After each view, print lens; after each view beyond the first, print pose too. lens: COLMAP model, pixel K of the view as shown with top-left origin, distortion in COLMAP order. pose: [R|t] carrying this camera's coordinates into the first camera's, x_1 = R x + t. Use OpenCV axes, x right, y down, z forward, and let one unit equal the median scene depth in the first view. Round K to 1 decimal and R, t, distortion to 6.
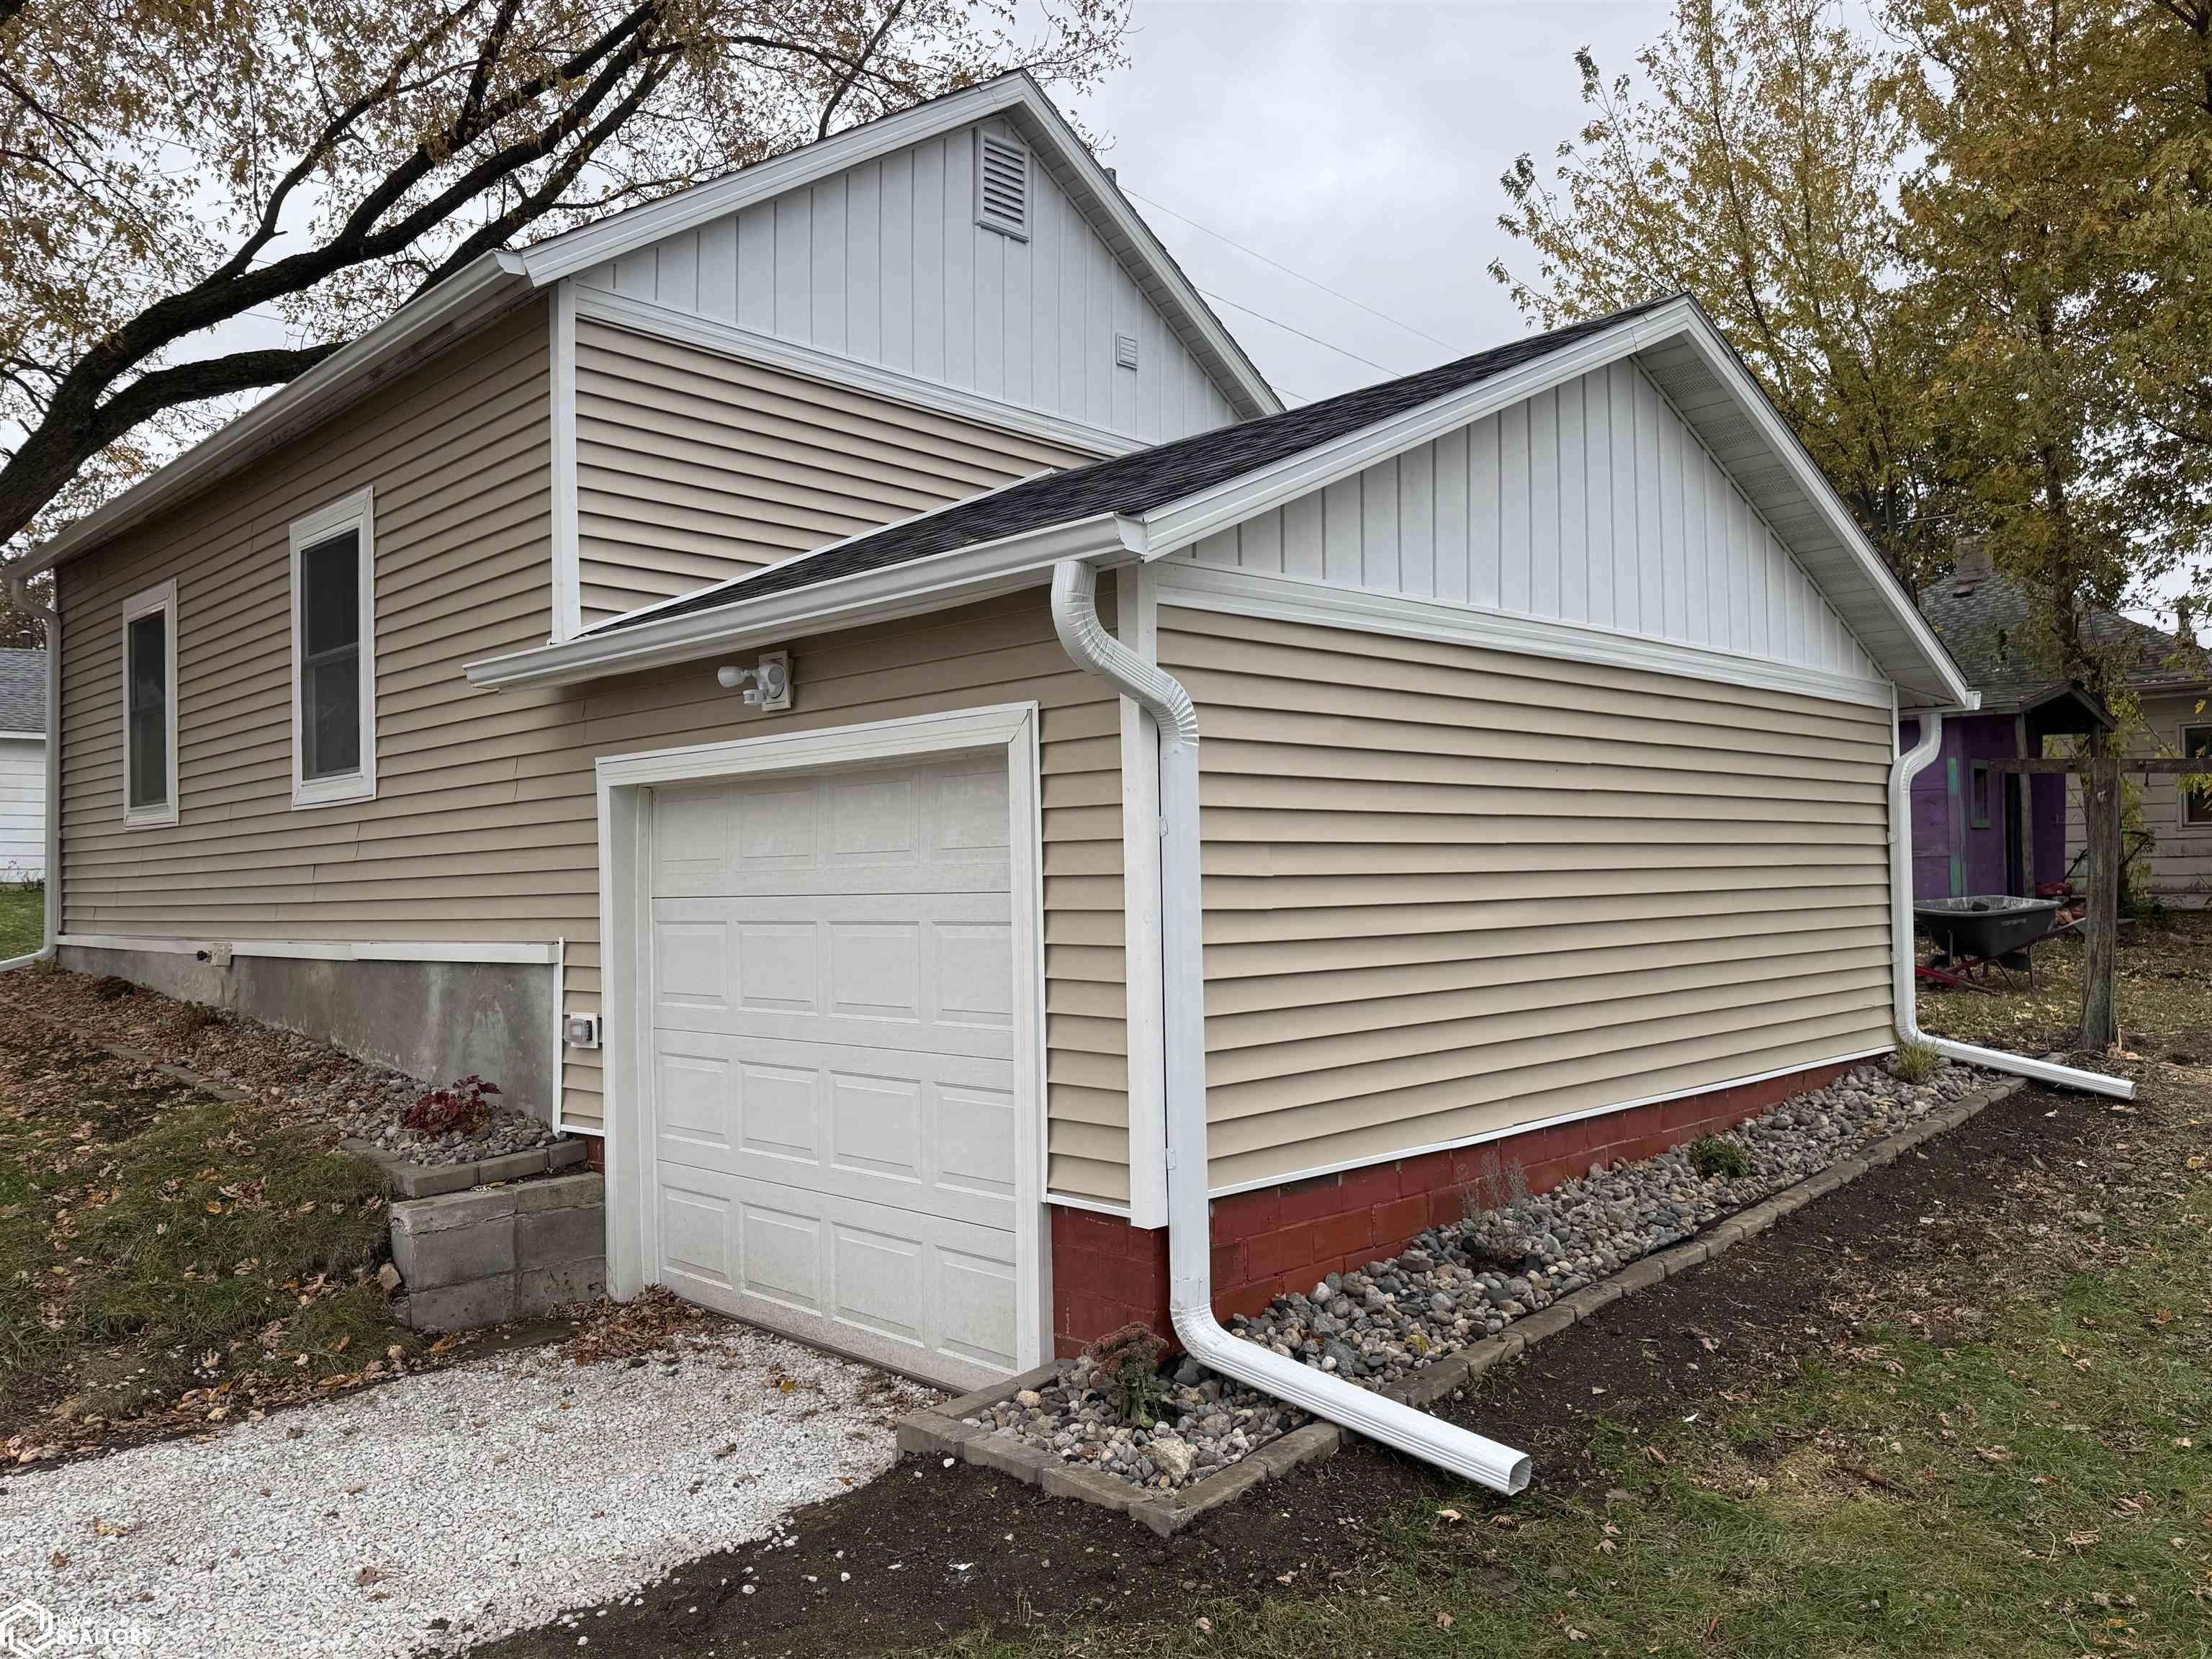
lens RADIAL K [[1605.4, 0, 1103.3], [0, 1605.4, 831.4], [0, 0, 1]] dist [0.069984, -0.003372]
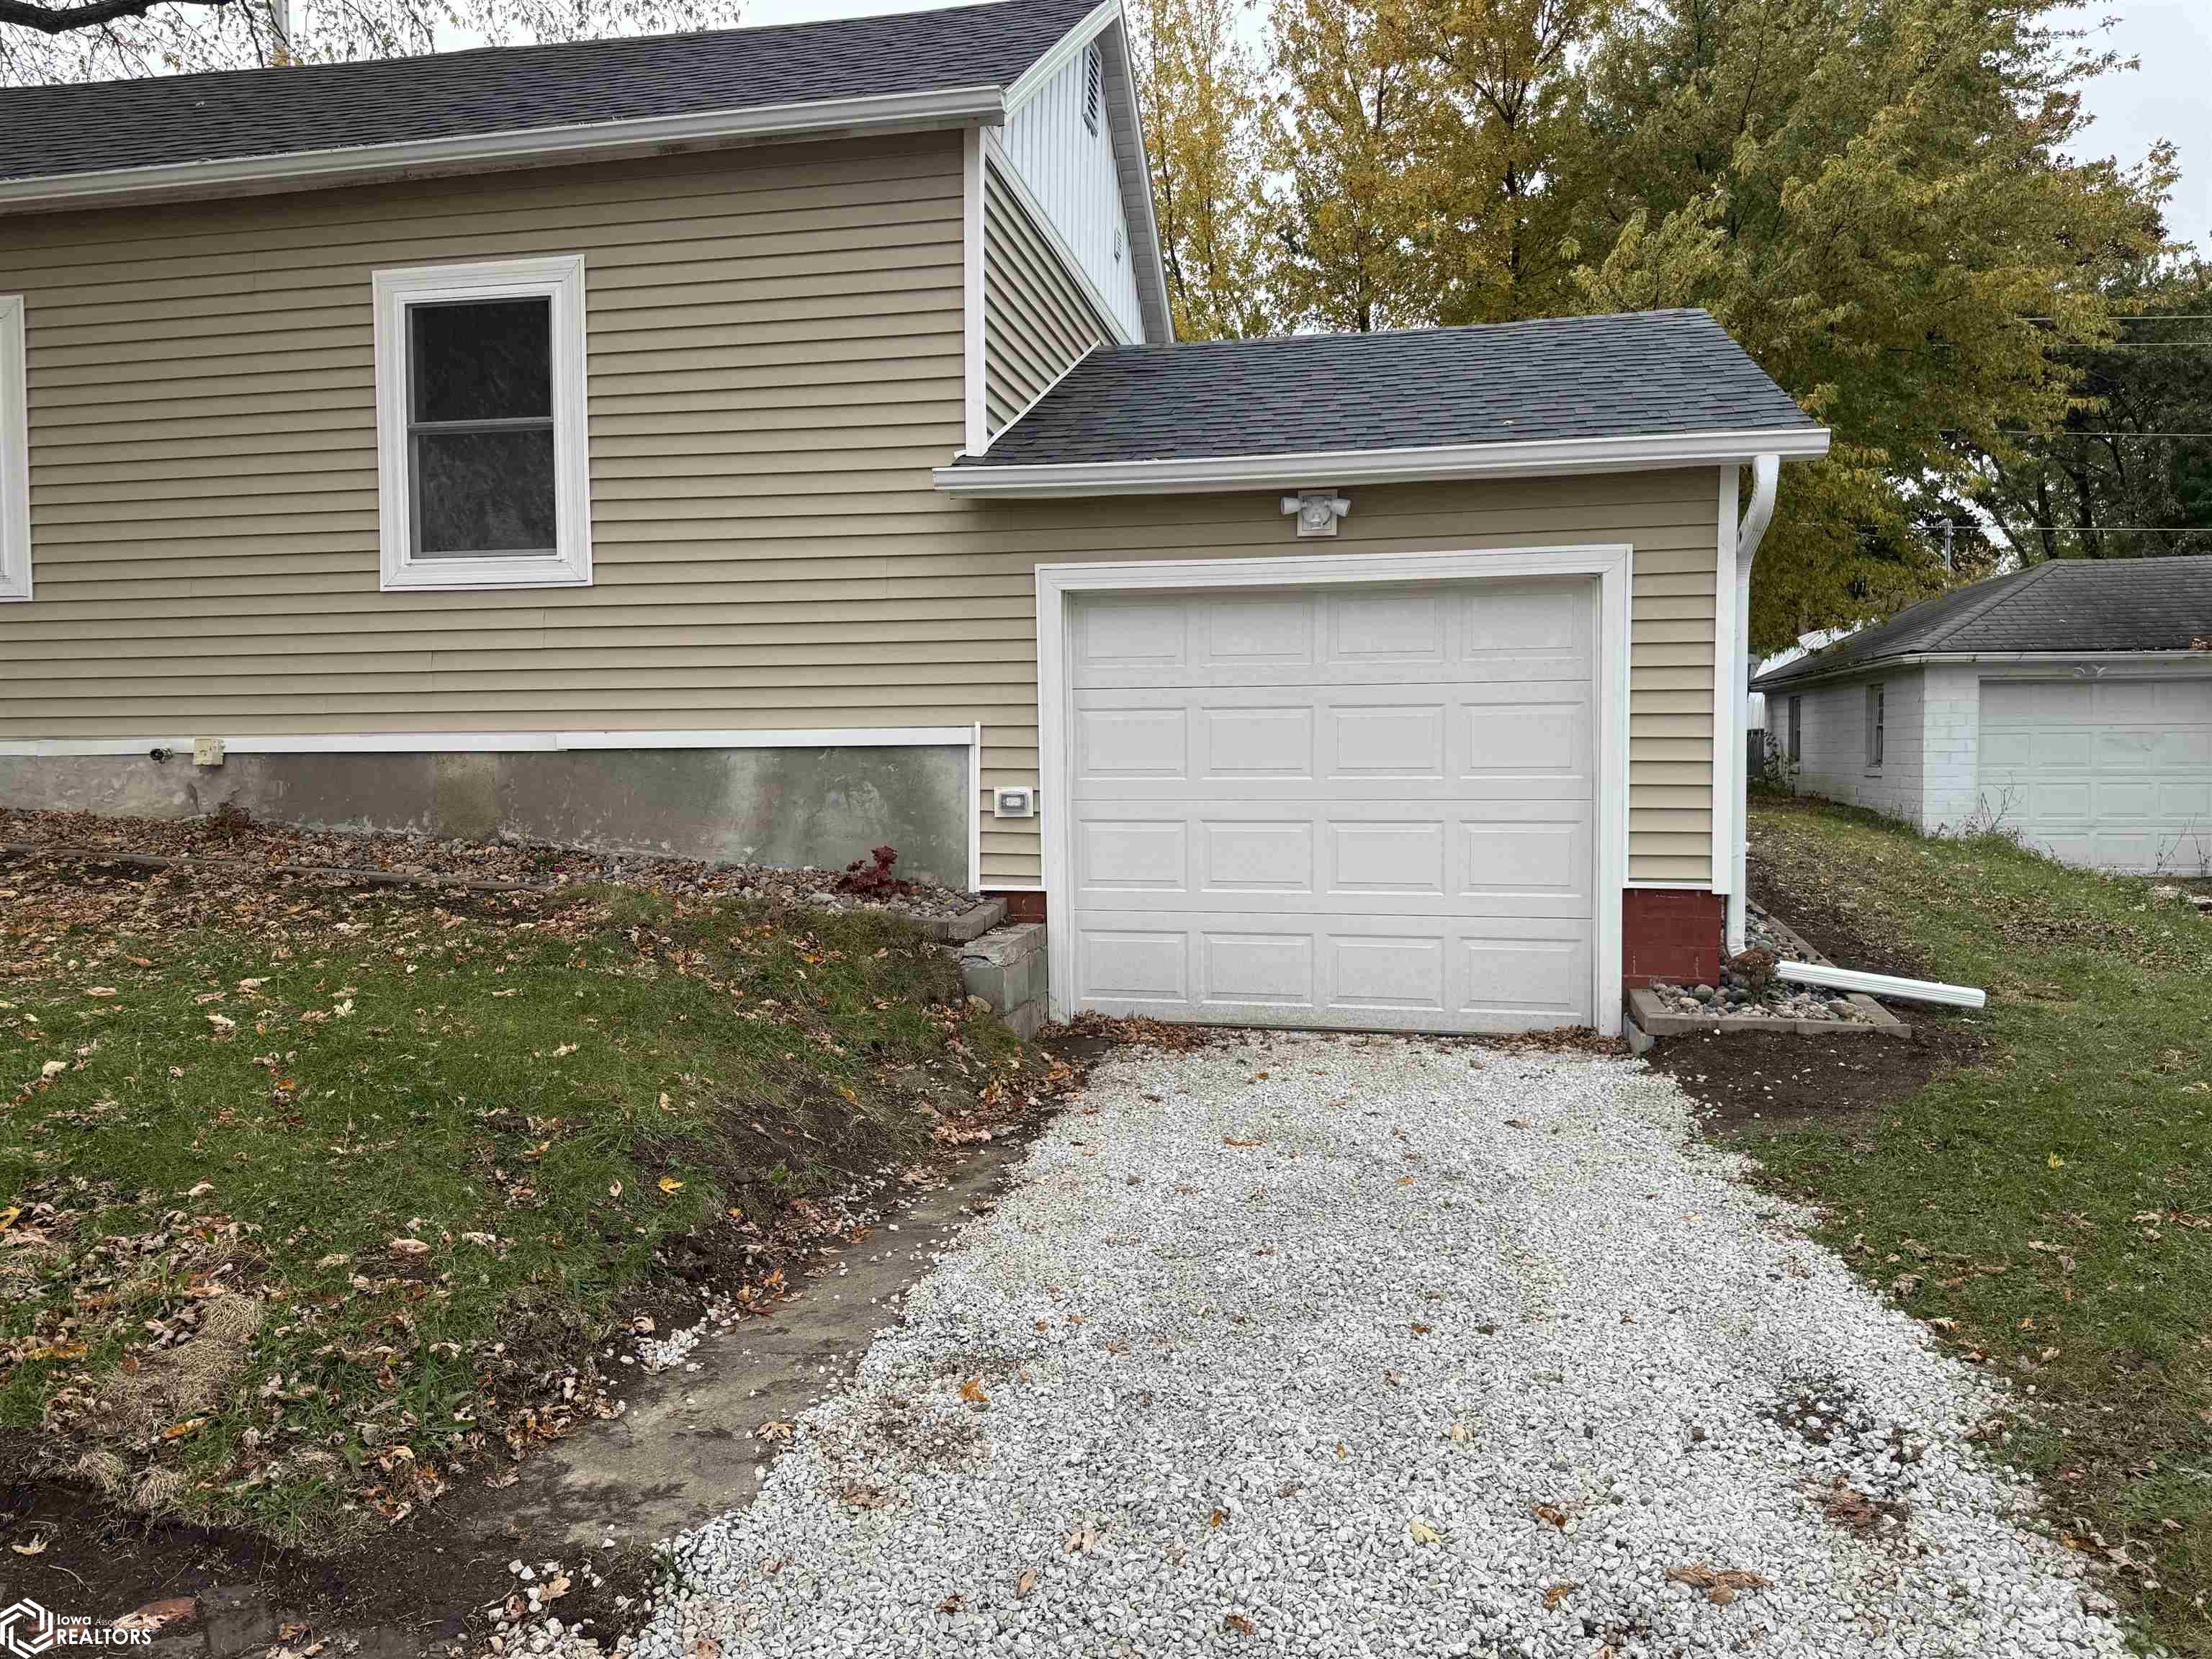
lens RADIAL K [[1605.4, 0, 1066.3], [0, 1605.4, 837.8], [0, 0, 1]] dist [0.069984, -0.003372]
pose [[0.839629, -0.011665, 0.543035, -0.911147], [-0.028990, 0.997382, 0.066248, 0.072306], [-0.542386, -0.071367, 0.837093, 0.025051]]
